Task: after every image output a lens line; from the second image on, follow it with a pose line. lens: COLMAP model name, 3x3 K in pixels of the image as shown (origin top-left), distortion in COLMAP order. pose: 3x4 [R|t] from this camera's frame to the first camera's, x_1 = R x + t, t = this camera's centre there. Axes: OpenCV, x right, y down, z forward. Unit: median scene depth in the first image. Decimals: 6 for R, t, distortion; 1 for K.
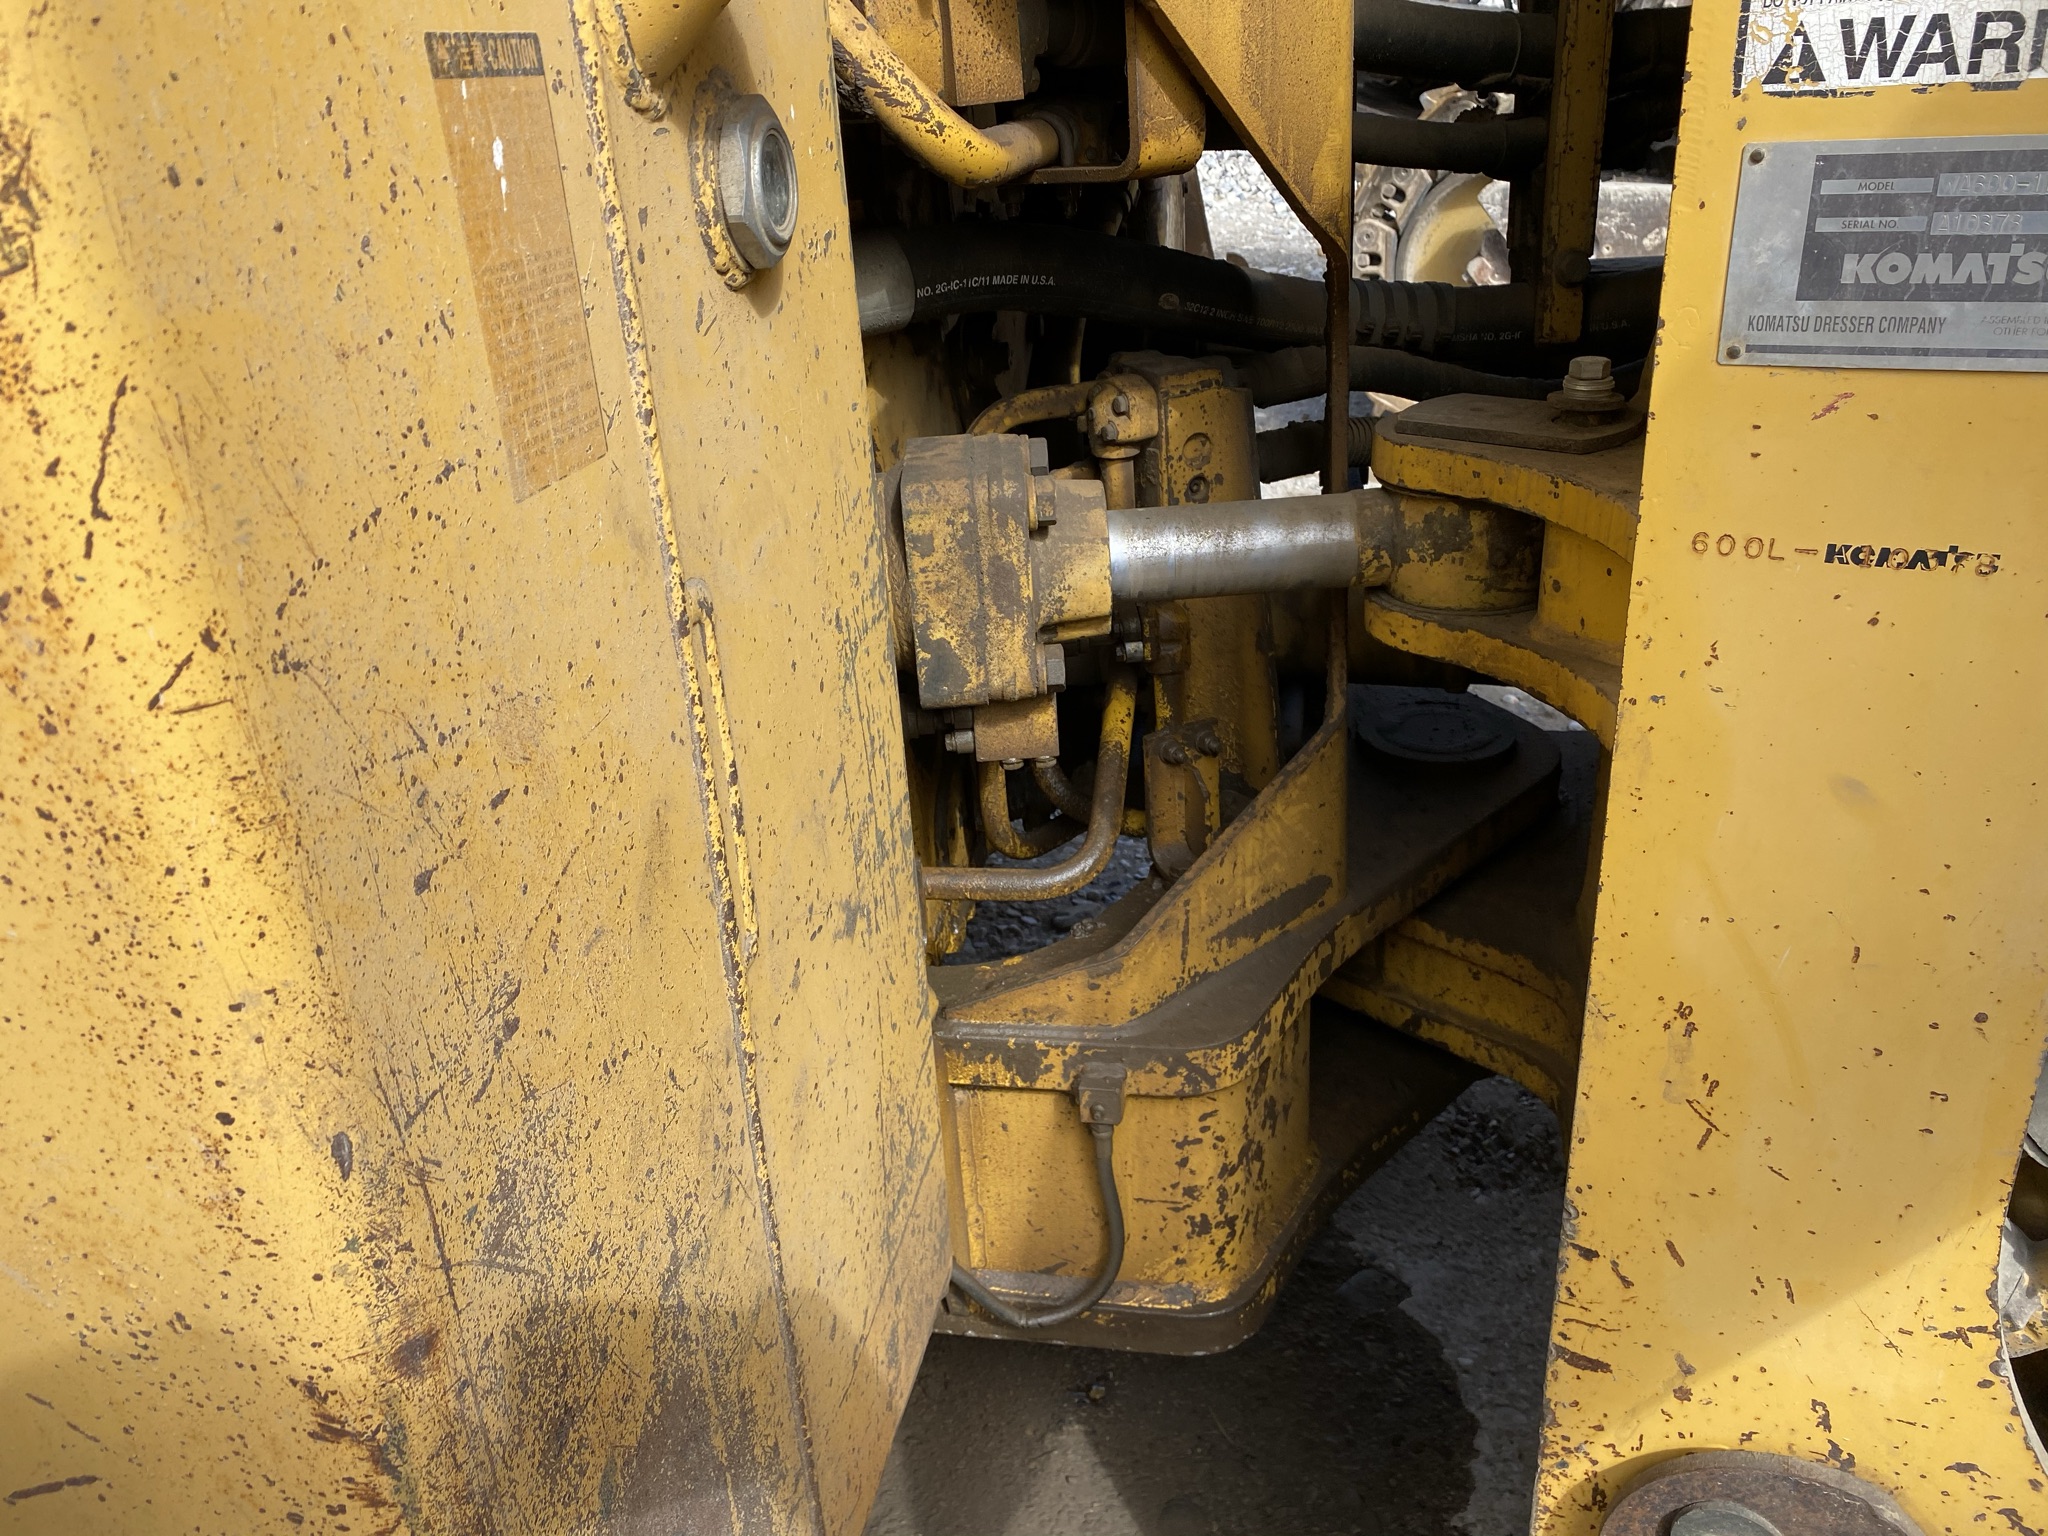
lens RADIAL K [[1561.6, 0, 1031.7], [0, 1561.6, 747.5], [0, 0, 1]] dist [0.052054, -0.056057]
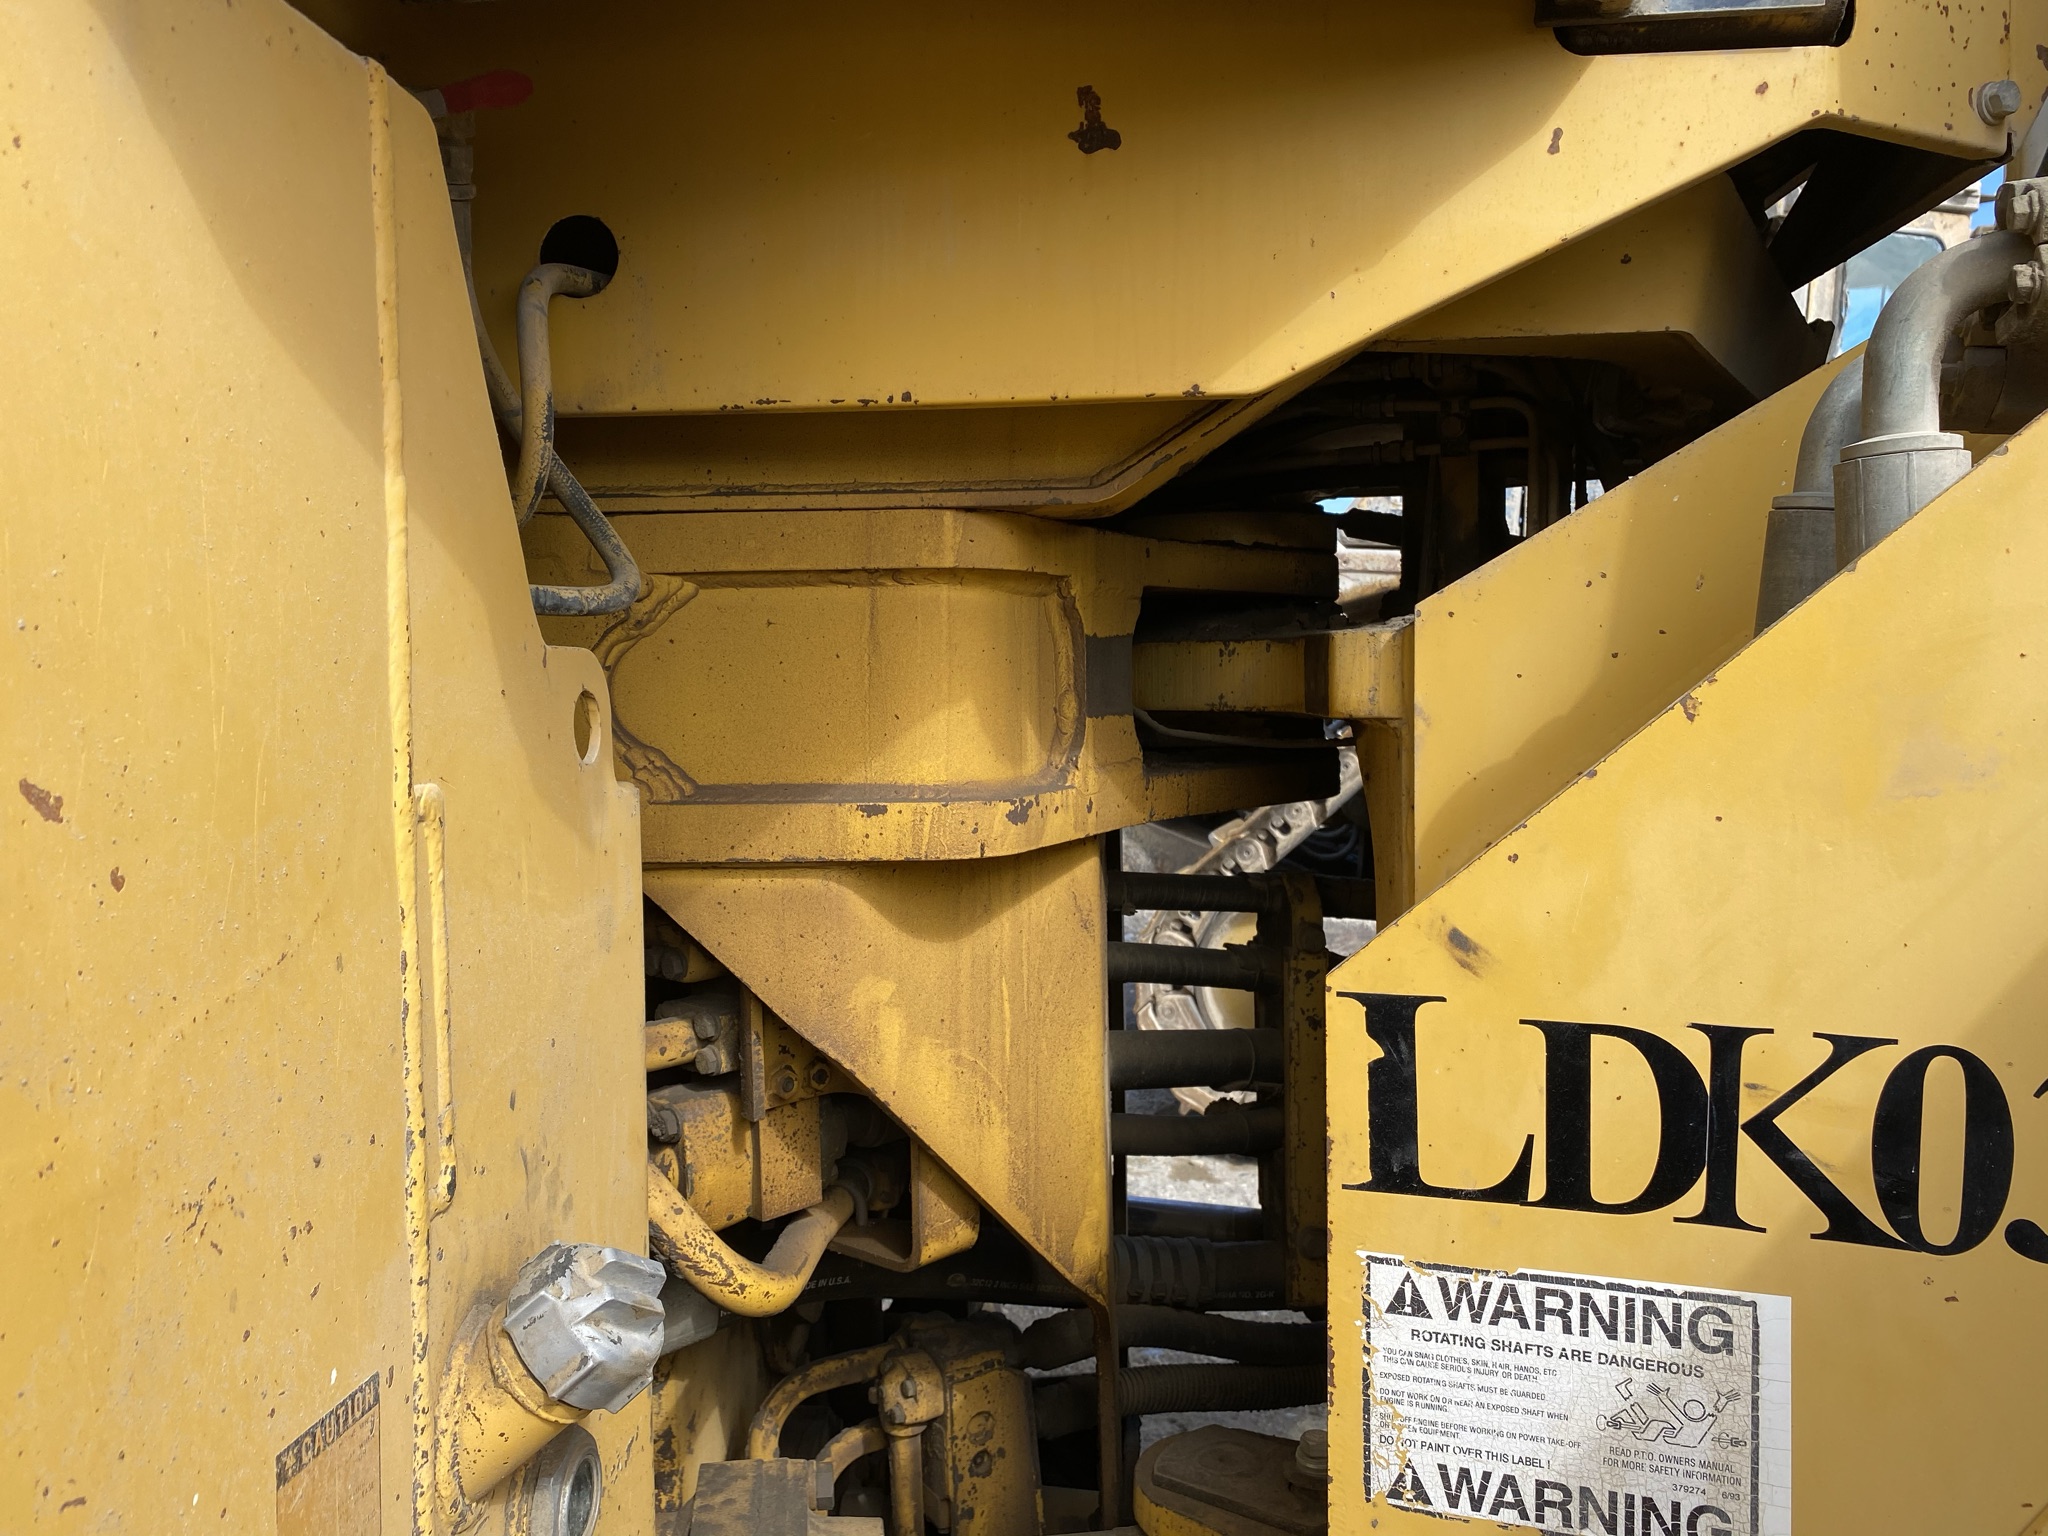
lens RADIAL K [[1561.6, 0, 1027.0], [0, 1561.6, 777.3], [0, 0, 1]] dist [0.052054, -0.056057]
pose [[0.994139, 0.038558, 0.100998, 0.018854], [-0.000065, 0.934446, -0.356105, -0.339019], [-0.108108, 0.354011, 0.928972, -0.226967]]
